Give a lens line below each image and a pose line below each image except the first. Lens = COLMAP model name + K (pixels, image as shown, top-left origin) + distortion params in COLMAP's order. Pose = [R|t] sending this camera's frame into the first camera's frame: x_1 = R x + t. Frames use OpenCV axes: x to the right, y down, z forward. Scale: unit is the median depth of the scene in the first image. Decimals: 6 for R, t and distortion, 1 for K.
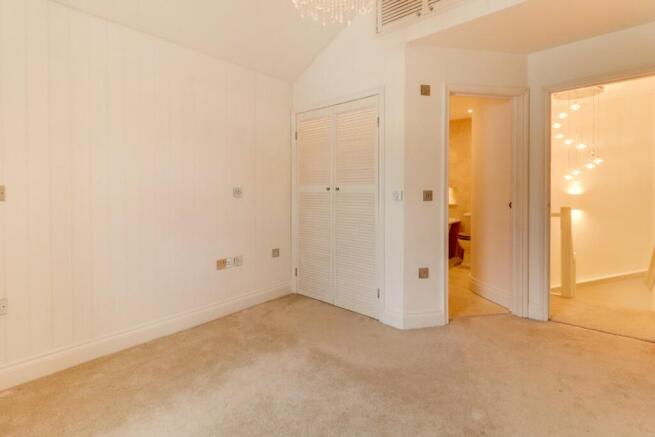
lens RADIAL K [[312.2, 0, 328.5], [0, 312.2, 193.5], [0, 0, 1]] dist [0.001743, 0.000643]
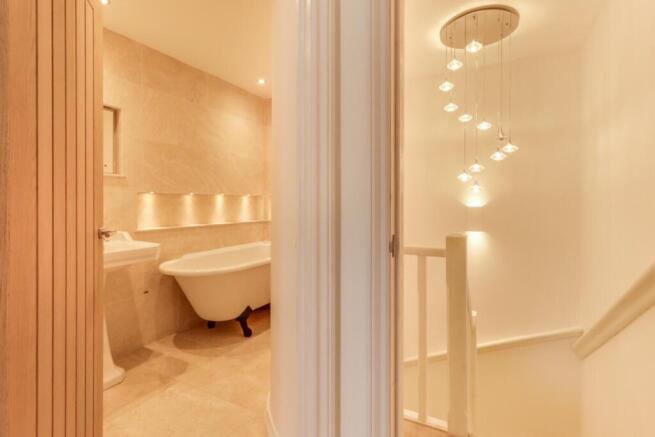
lens RADIAL K [[306.3, 0, 327.4], [0, 306.3, 206.1], [0, 0, 1]] dist [0.003316, 0.000174]
pose [[0.977686, -0.002032, 0.210060, 0.401512], [0.001459, 0.999995, 0.002883, -0.000882], [-0.210064, -0.002512, 0.977684, 0.500808]]
